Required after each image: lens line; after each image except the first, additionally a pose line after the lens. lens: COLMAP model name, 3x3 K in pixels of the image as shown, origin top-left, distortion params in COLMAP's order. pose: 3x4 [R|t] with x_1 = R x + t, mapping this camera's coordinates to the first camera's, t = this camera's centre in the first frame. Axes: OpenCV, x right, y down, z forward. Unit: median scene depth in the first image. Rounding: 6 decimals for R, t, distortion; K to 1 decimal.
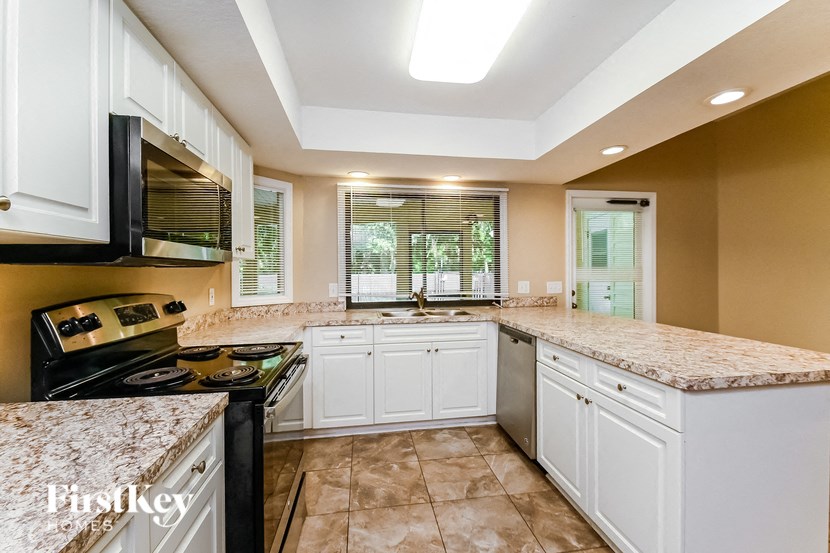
lens RADIAL K [[363.5, 0, 416.5], [0, 363.5, 271.6], [0, 0, 1]] dist [0.019222, 0.000116]
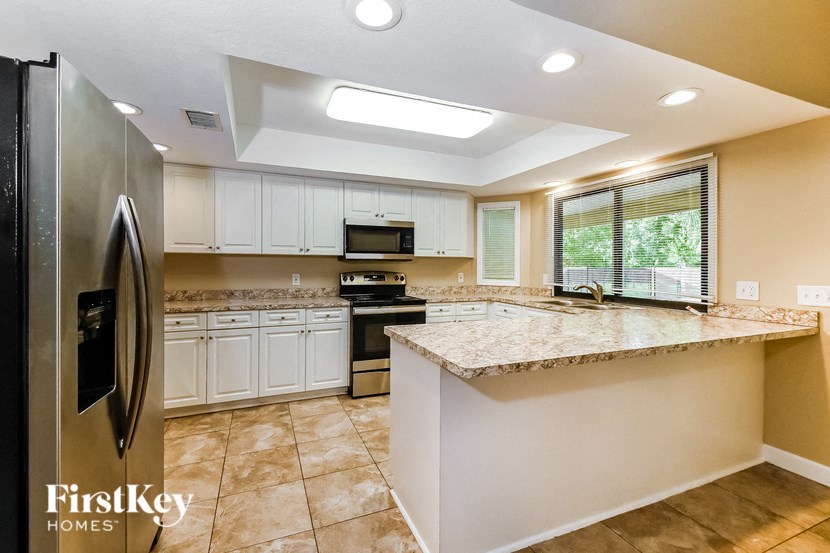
lens RADIAL K [[363.5, 0, 413.1], [0, 363.5, 268.3], [0, 0, 1]] dist [0.019222, 0.000116]
pose [[0.236965, 0.019324, -0.971326, 0.872257], [-0.007176, 0.999810, 0.018140, -0.006452], [0.971492, 0.002672, 0.237059, 0.258018]]
